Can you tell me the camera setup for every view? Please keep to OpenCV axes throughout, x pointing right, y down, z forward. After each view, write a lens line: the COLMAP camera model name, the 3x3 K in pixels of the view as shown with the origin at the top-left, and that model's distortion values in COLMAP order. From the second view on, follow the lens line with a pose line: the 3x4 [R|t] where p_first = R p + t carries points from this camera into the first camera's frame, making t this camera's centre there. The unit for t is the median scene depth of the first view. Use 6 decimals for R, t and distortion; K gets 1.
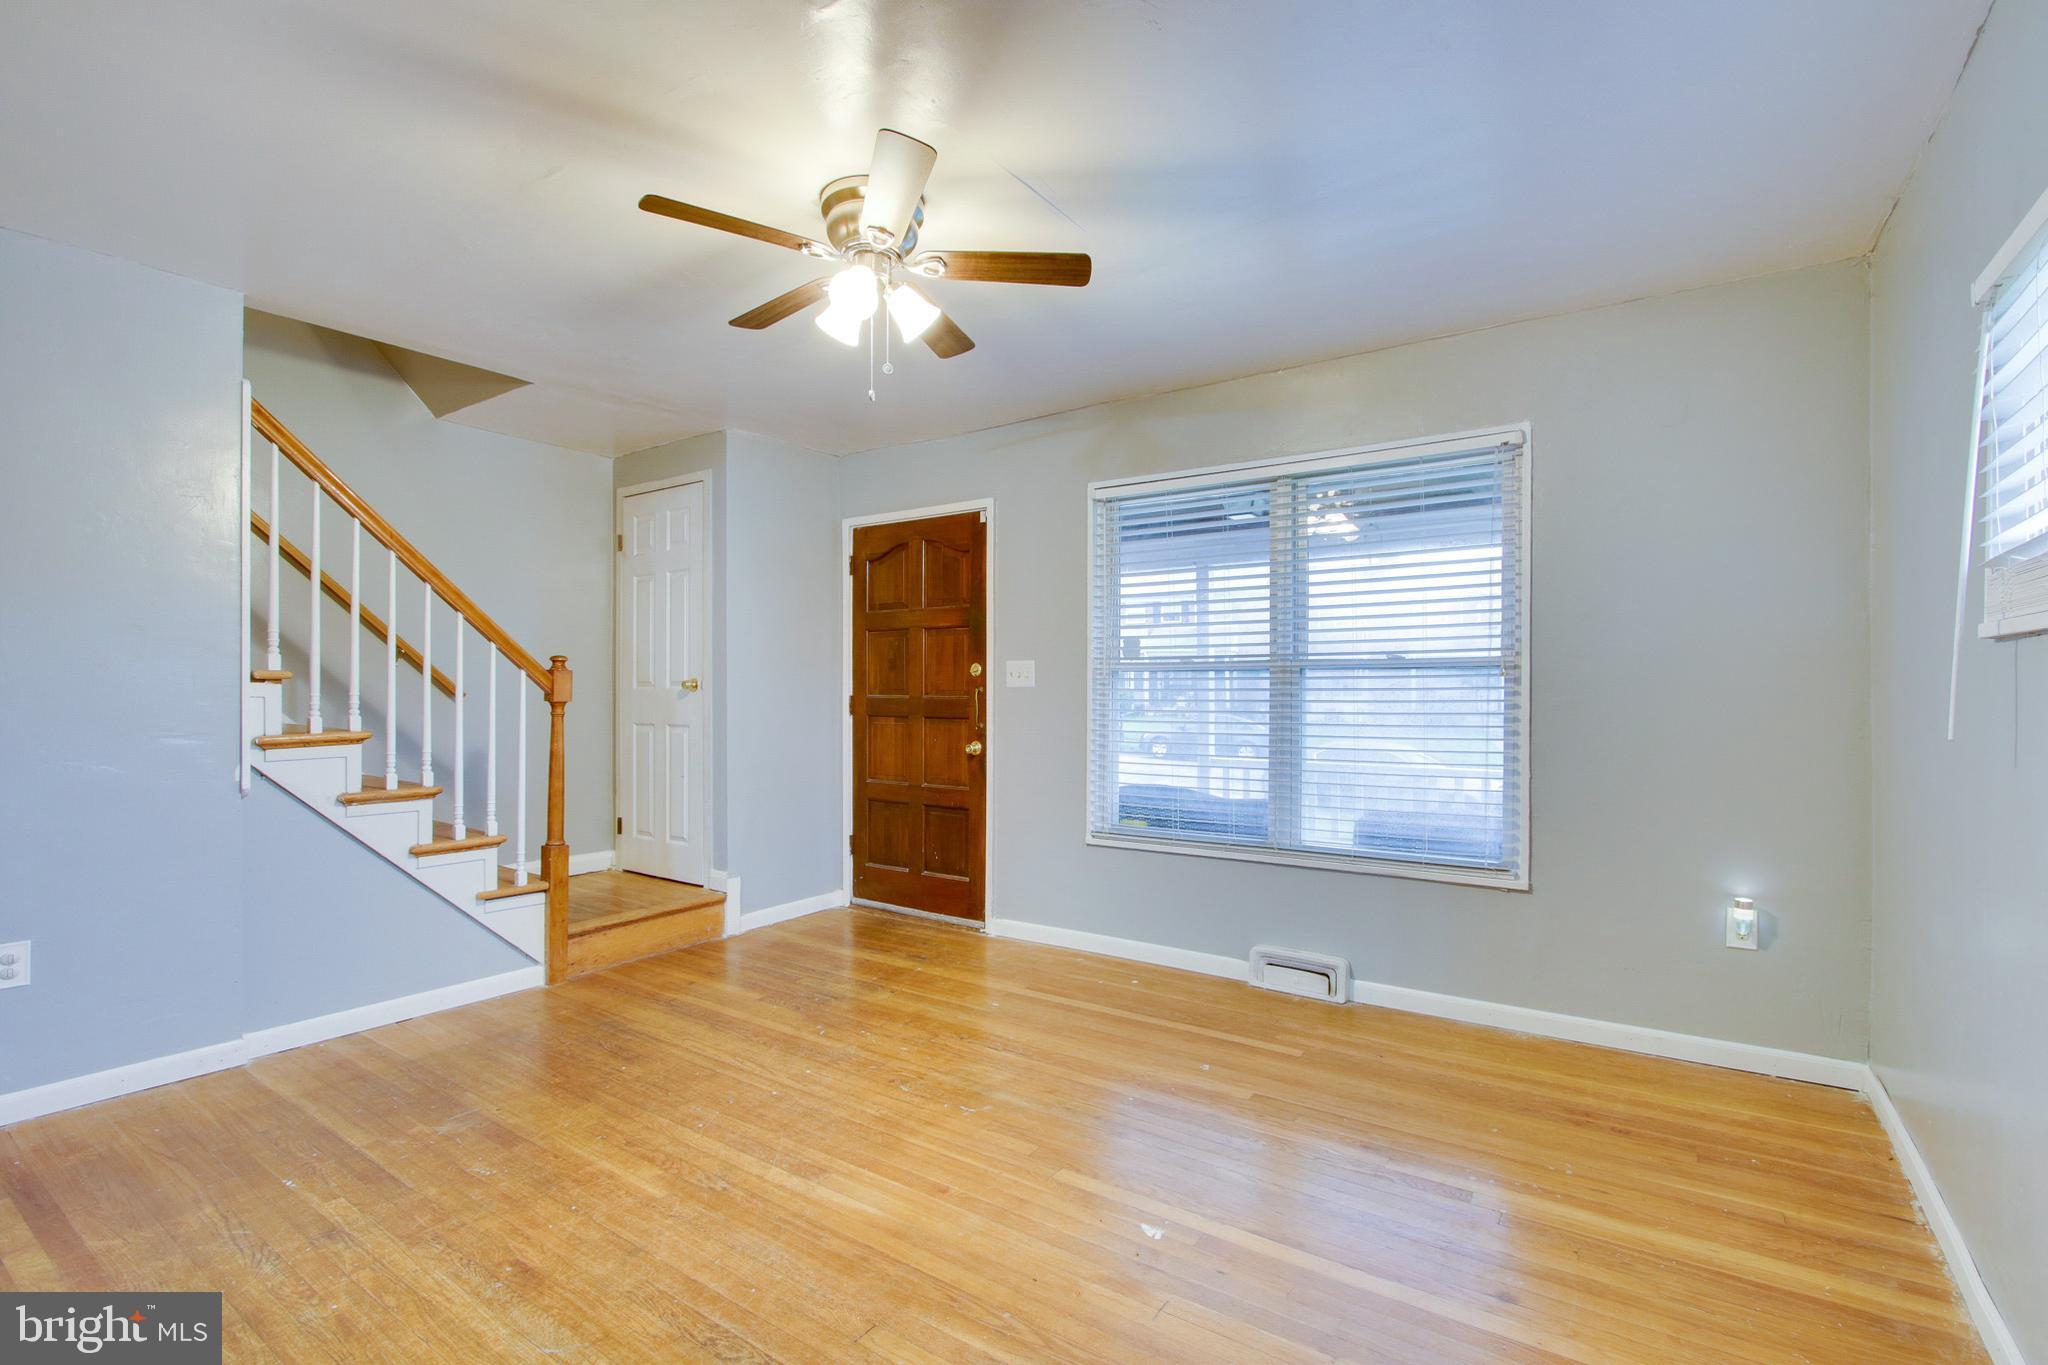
lens RADIAL K [[941.3, 0, 1024.7], [0, 941.3, 689.1], [0, 0, 1]] dist [-0.021319, 0.006204]
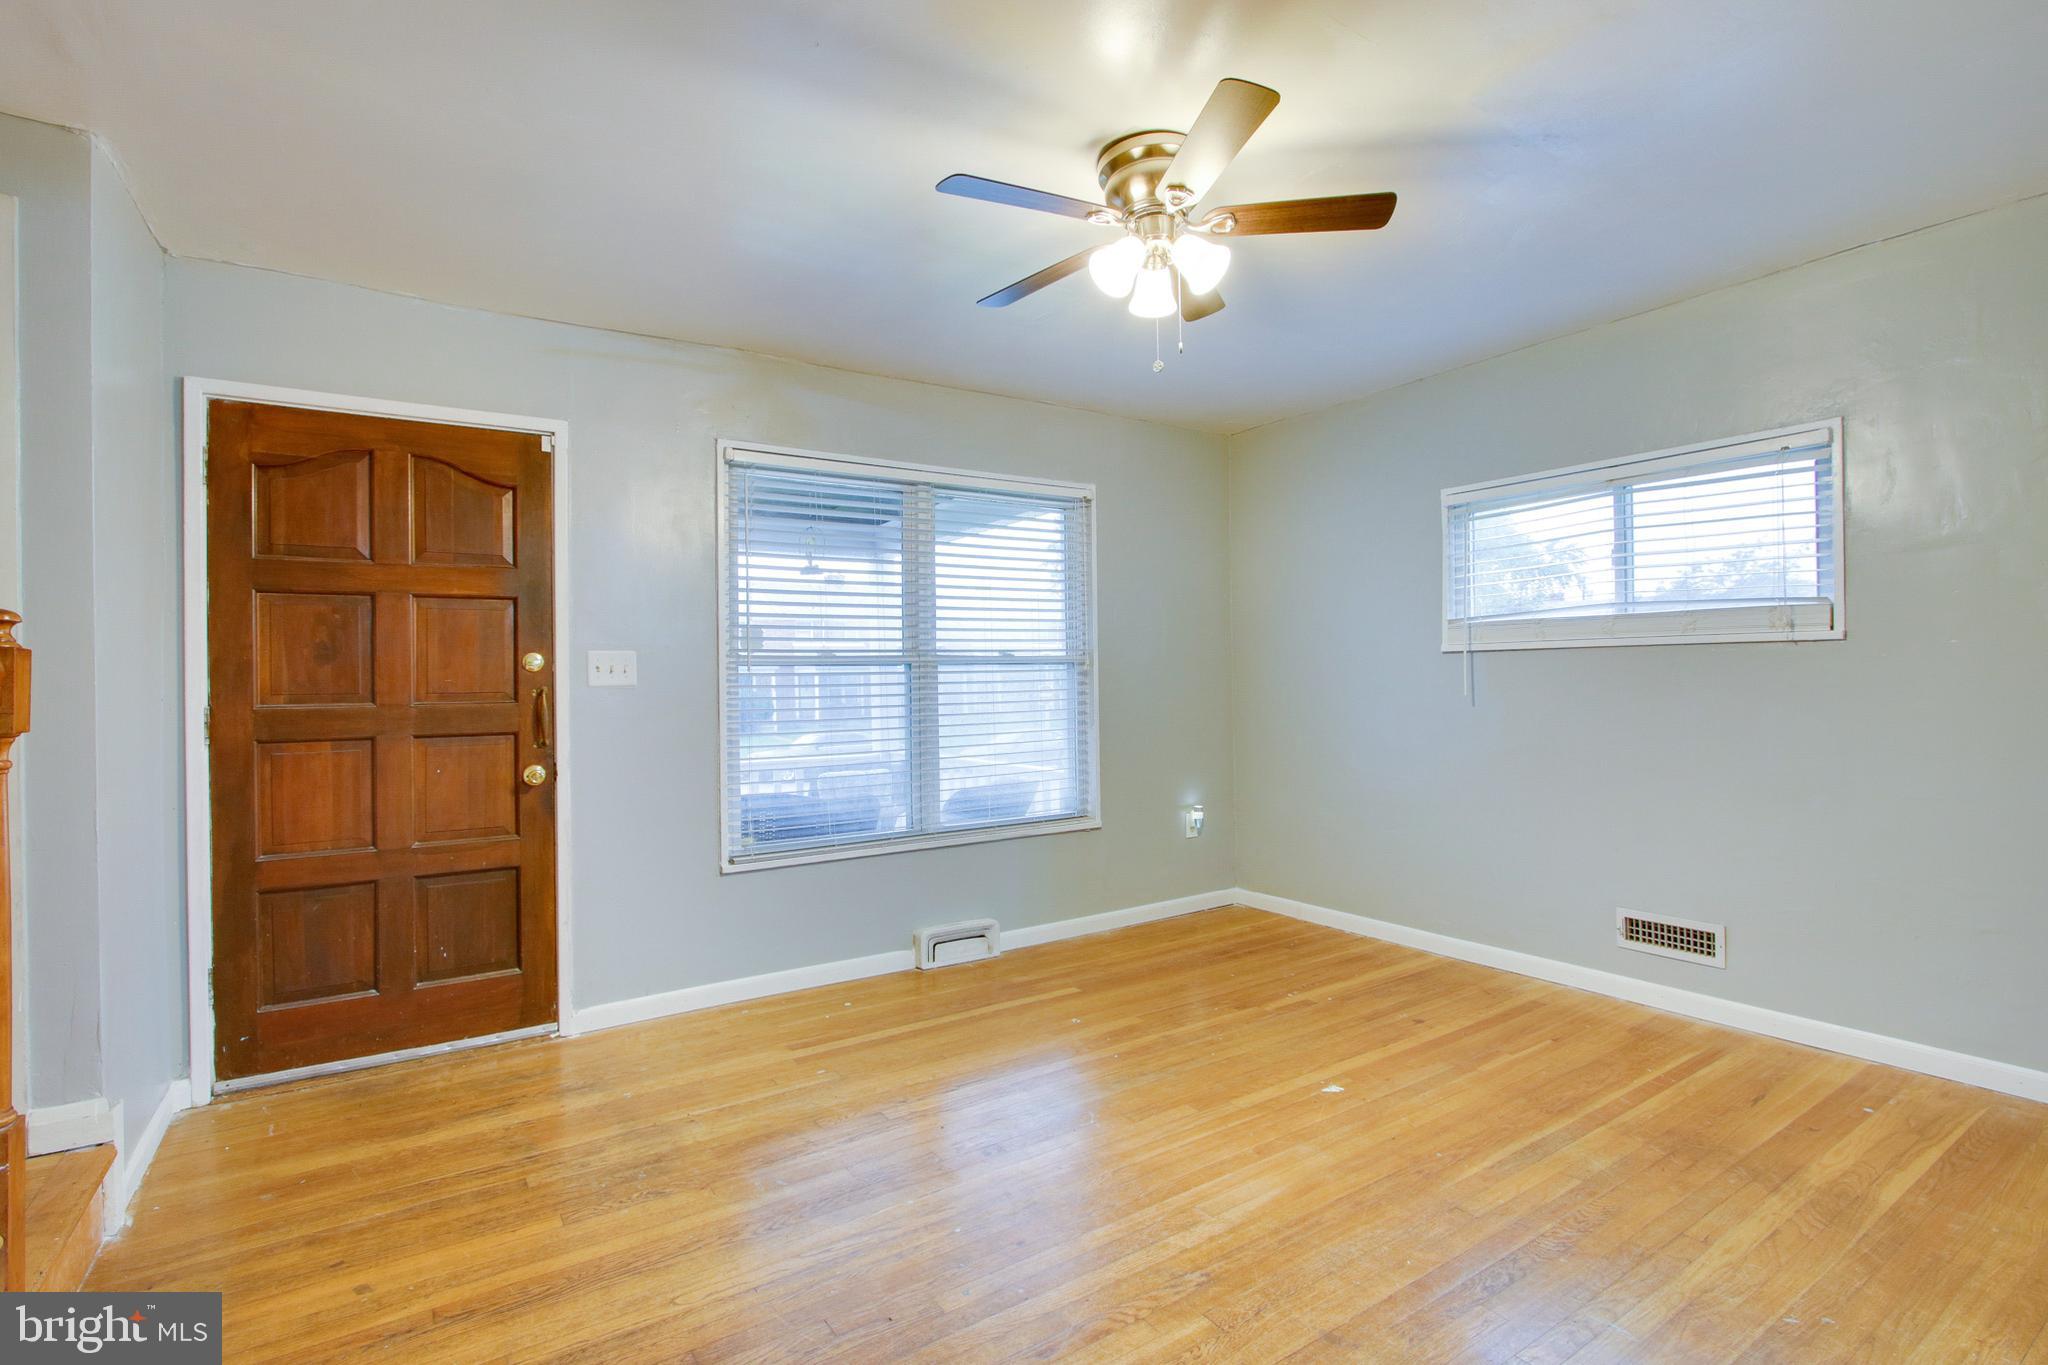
lens RADIAL K [[970.1, 0, 1034.2], [0, 970.1, 681.9], [0, 0, 1]] dist [-0.016957, 0.000782]
pose [[0.366947, -0.008310, 0.930205, -0.750489], [0.017880, 0.999838, 0.001879, -0.001150], [-0.930070, 0.015942, 0.367037, 0.520459]]
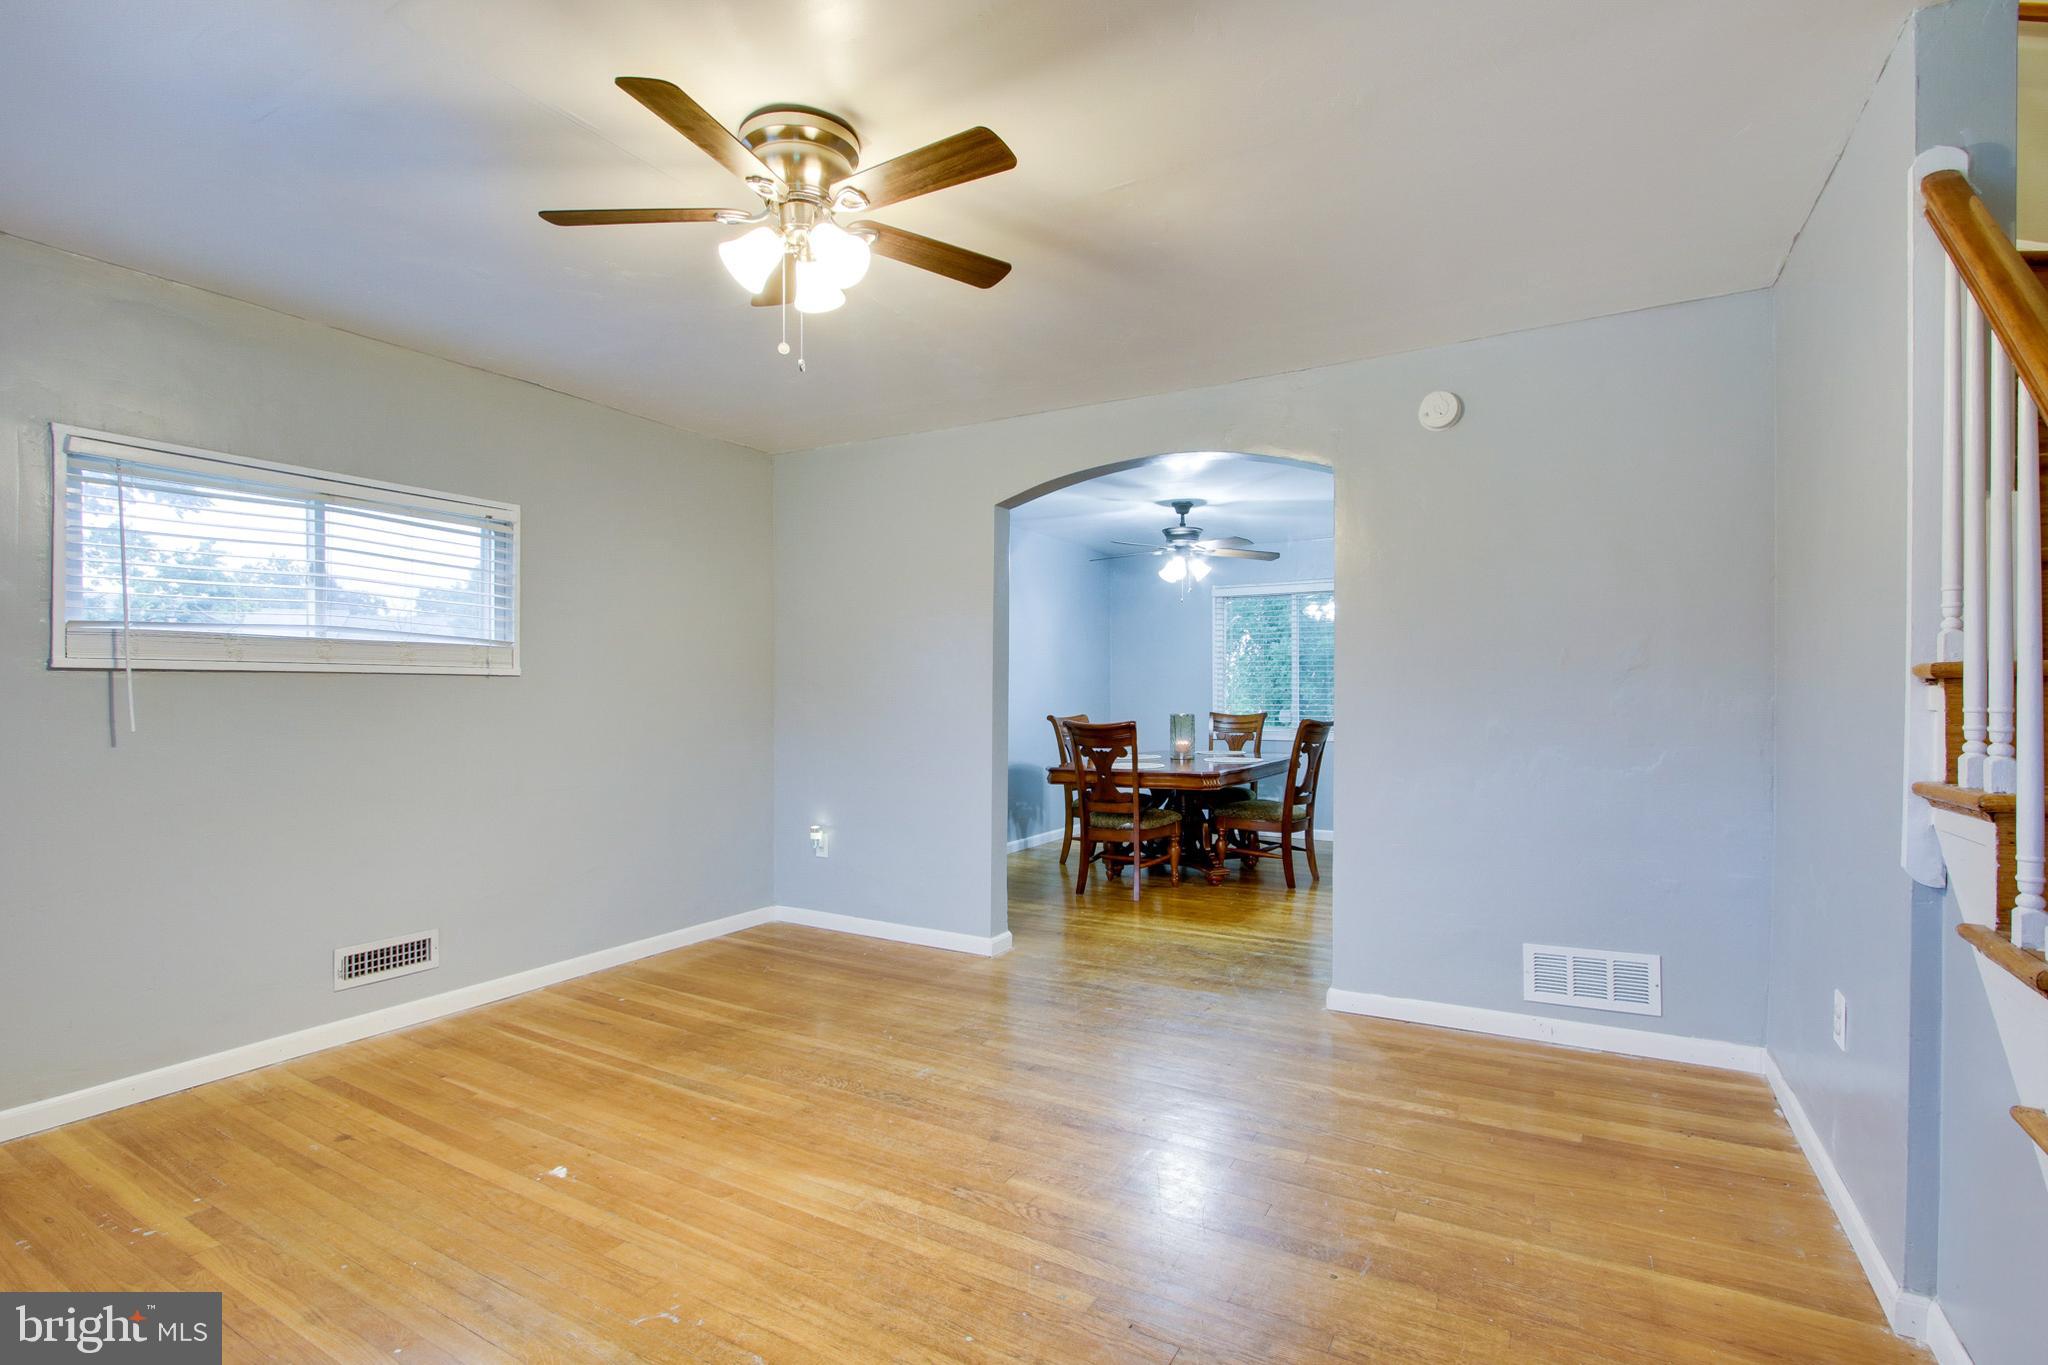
lens RADIAL K [[945.3, 0, 1024.5], [0, 945.3, 679.0], [0, 0, 1]] dist [-0.015578, 0.000795]
pose [[-0.996784, 0.003567, -0.080058, -0.201600], [0.004611, 0.999907, -0.012859, -0.004075], [0.080005, -0.013187, -0.996707, 1.295306]]
